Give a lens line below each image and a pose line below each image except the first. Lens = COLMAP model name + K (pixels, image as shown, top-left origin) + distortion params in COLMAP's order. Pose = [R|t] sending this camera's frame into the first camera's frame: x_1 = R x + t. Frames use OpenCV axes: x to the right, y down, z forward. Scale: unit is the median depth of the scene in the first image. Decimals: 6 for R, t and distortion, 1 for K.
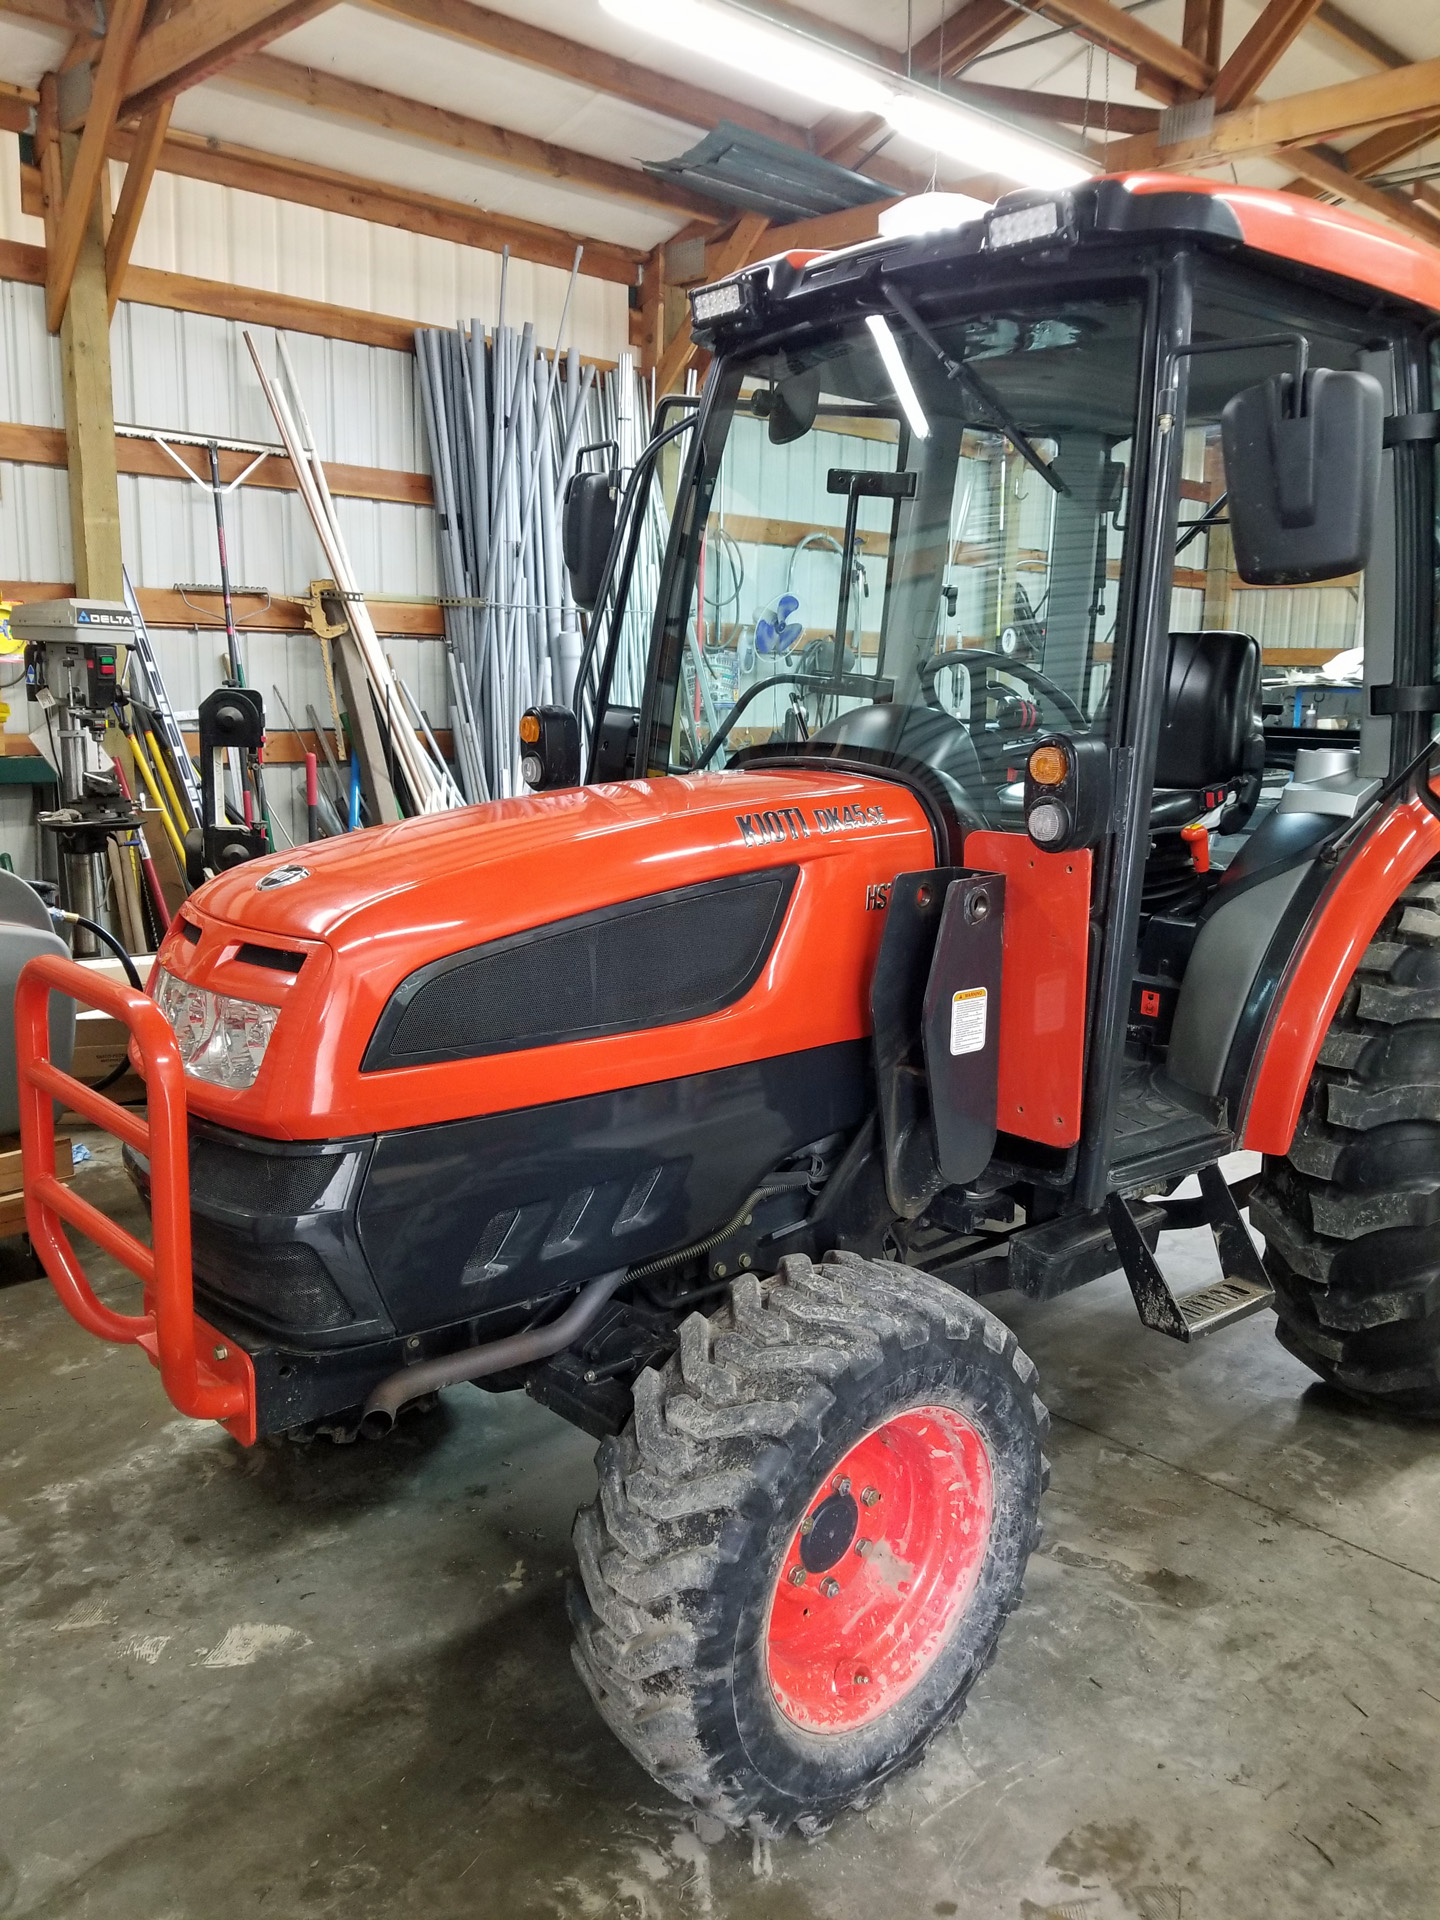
lens RADIAL K [[1507.0, 0, 731.5], [0, 1507.0, 923.7], [0, 0, 1]] dist [0.021428, -0.029625]
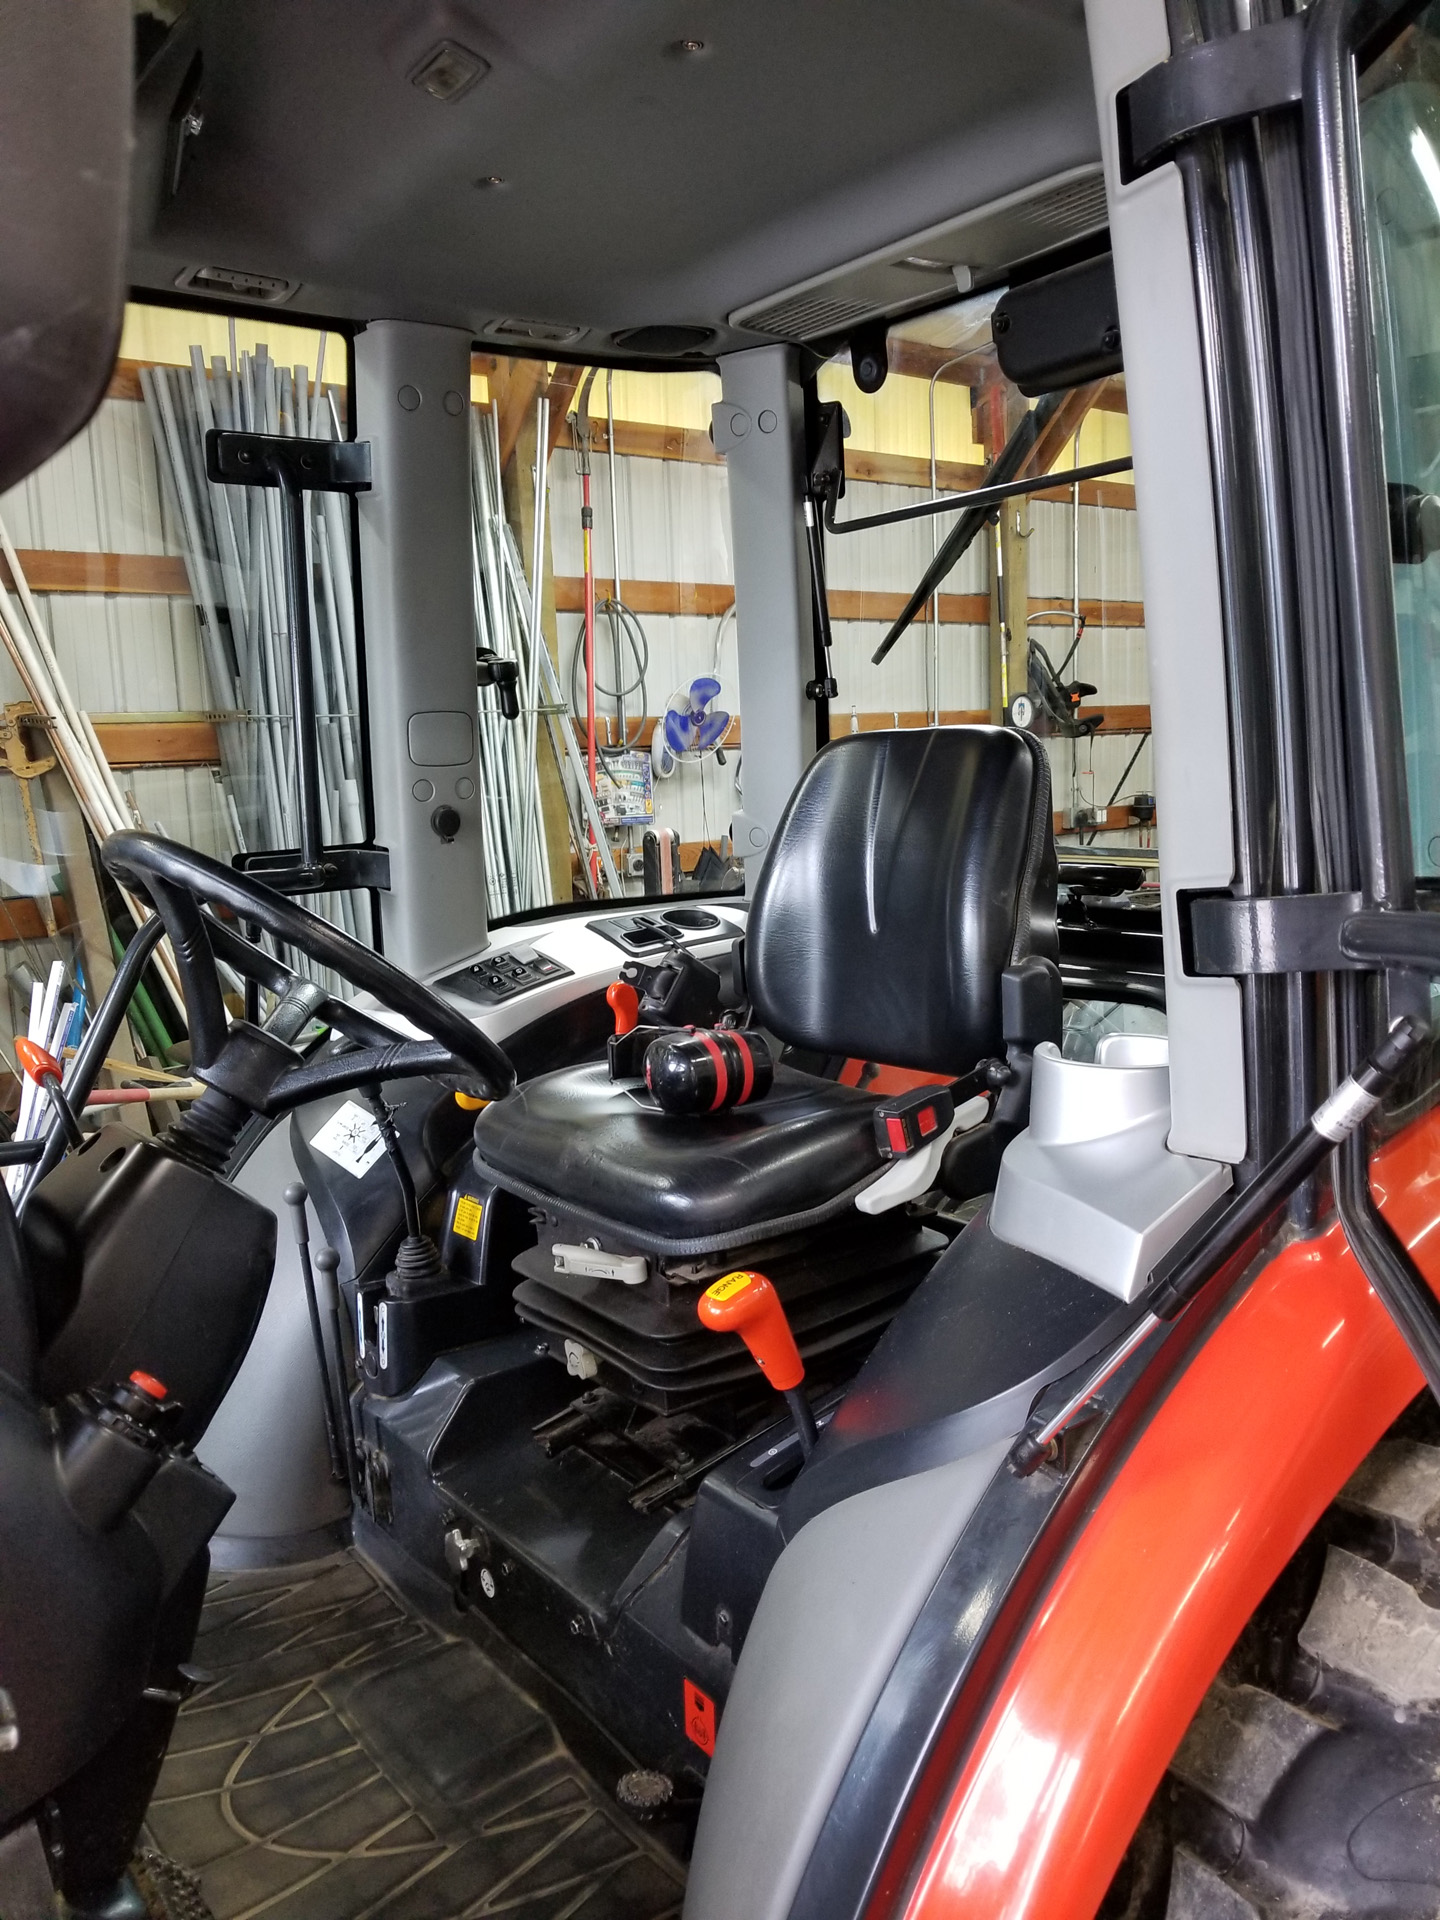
lens RADIAL K [[1507.0, 0, 721.7], [0, 1507.0, 952.7], [0, 0, 1]] dist [0.021428, -0.029625]
pose [[0.993371, -0.050414, -0.103312, 0.142154], [0.046976, 0.998267, -0.035448, -0.053820], [0.104920, 0.030360, 0.994017, 0.262793]]
